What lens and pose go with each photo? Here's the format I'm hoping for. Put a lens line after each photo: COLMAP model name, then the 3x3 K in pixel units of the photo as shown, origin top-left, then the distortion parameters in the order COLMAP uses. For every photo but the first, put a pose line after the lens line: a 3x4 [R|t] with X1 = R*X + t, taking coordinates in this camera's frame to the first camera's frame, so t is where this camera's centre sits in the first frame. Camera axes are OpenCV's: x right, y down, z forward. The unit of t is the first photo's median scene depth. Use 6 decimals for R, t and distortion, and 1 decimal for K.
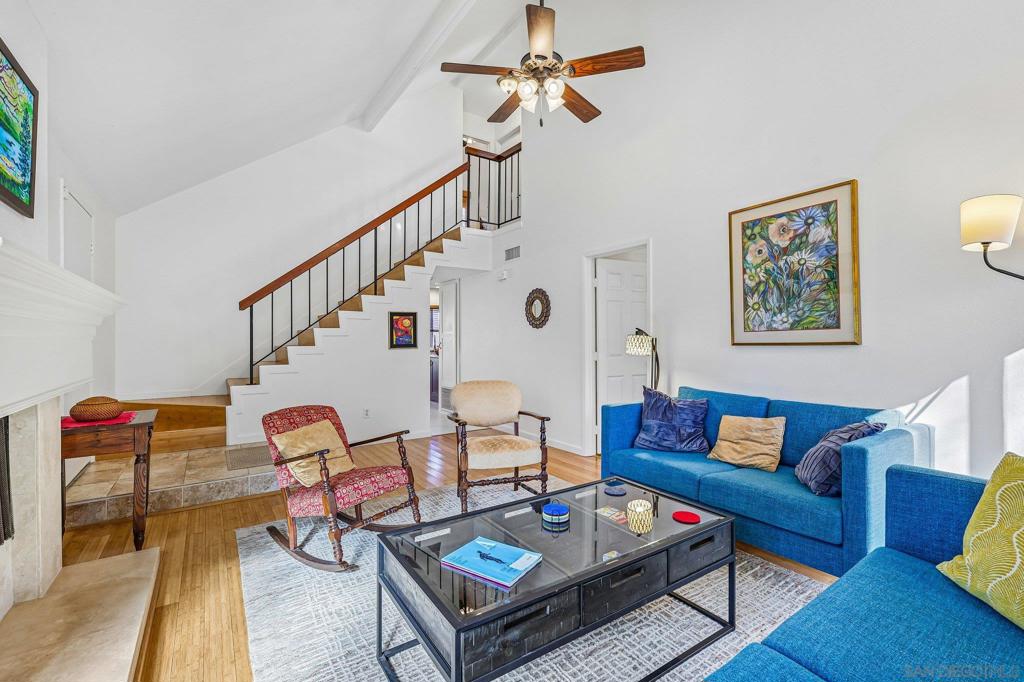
lens RADIAL K [[449.6, 0, 512.3], [0, 449.6, 336.3], [0, 0, 1]] dist [0.004774, -0.001372]
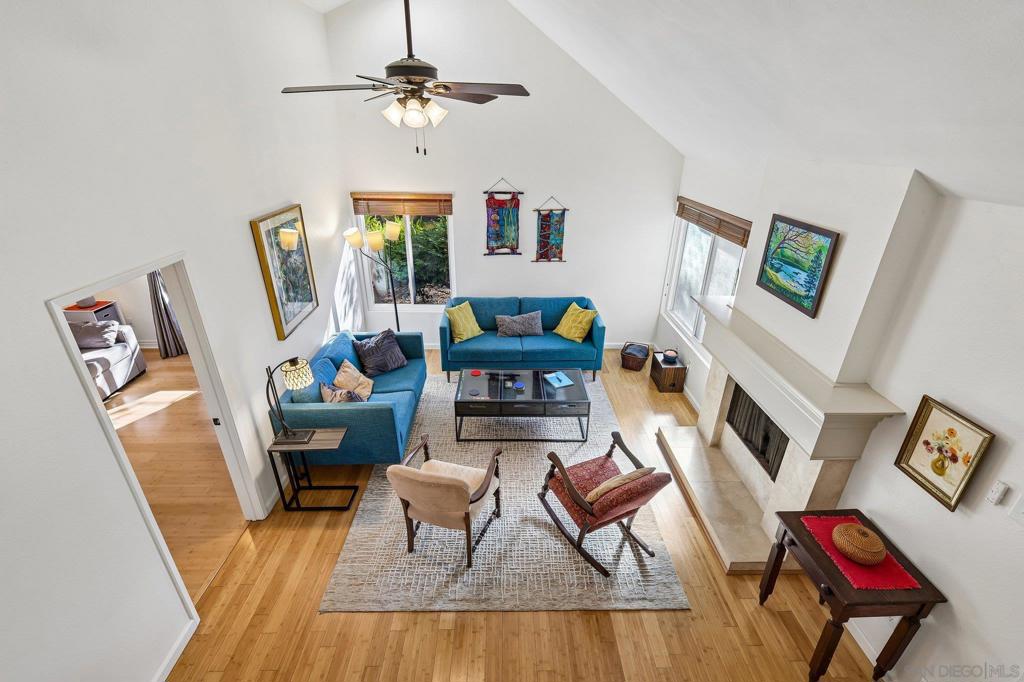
lens RADIAL K [[449.6, 0, 516.0], [0, 449.6, 339.2], [0, 0, 1]] dist [0.004774, -0.001372]
pose [[-0.846496, -0.238144, 0.476164, -0.989383], [-0.015550, 0.905058, 0.425003, -0.863461], [-0.532168, 0.352359, -0.769831, 2.839831]]
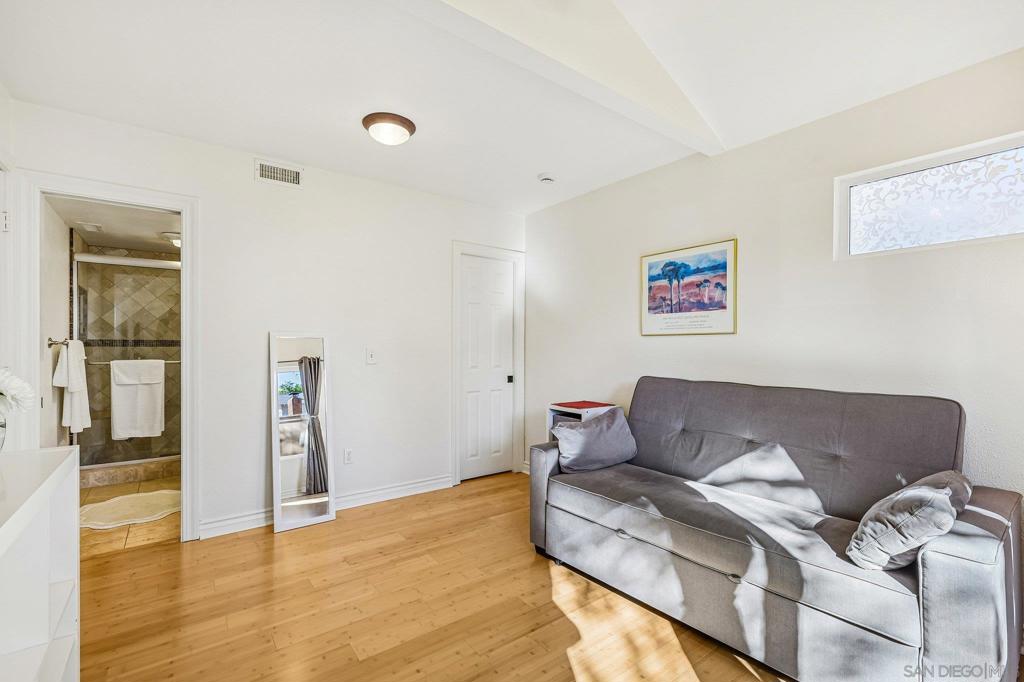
lens RADIAL K [[449.6, 0, 506.7], [0, 449.6, 344.7], [0, 0, 1]] dist [0.004774, -0.001372]
pose [[0.999549, 0.001526, 0.029998, 1.874857], [-0.001530, 0.999999, 0.000110, 0.033543], [-0.029998, -0.000156, 0.999550, 1.208633]]
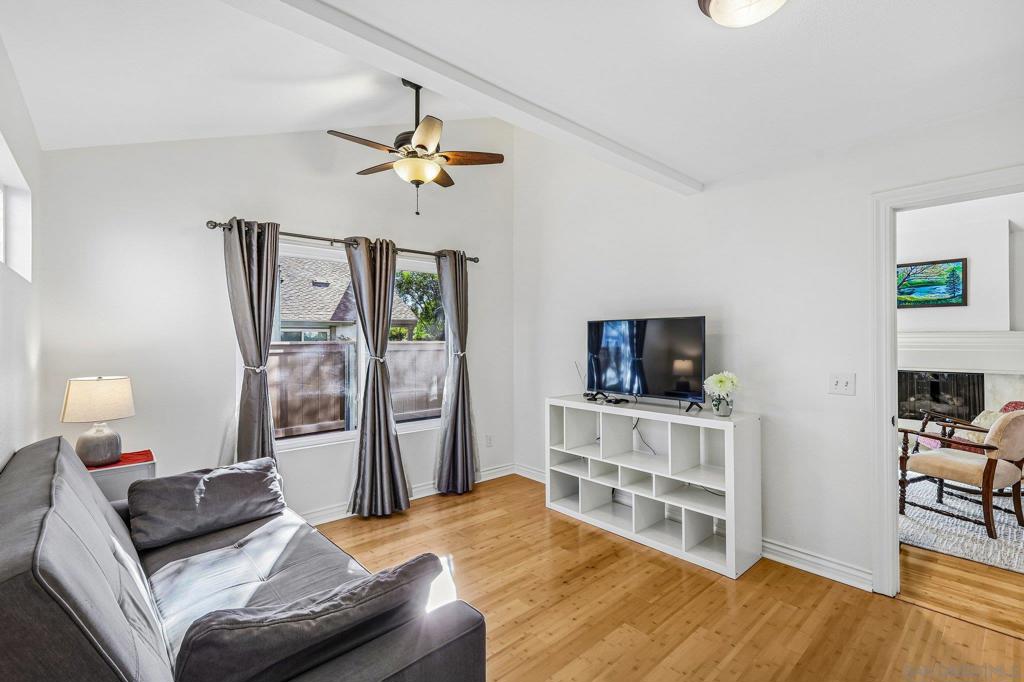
lens RADIAL K [[449.6, 0, 516.1], [0, 449.6, 335.5], [0, 0, 1]] dist [0.004774, -0.001372]
pose [[-0.990114, -0.002400, -0.140243, 2.057691], [-0.001490, 0.999977, -0.006592, -0.065097], [0.140255, -0.006318, -0.990095, 3.411620]]
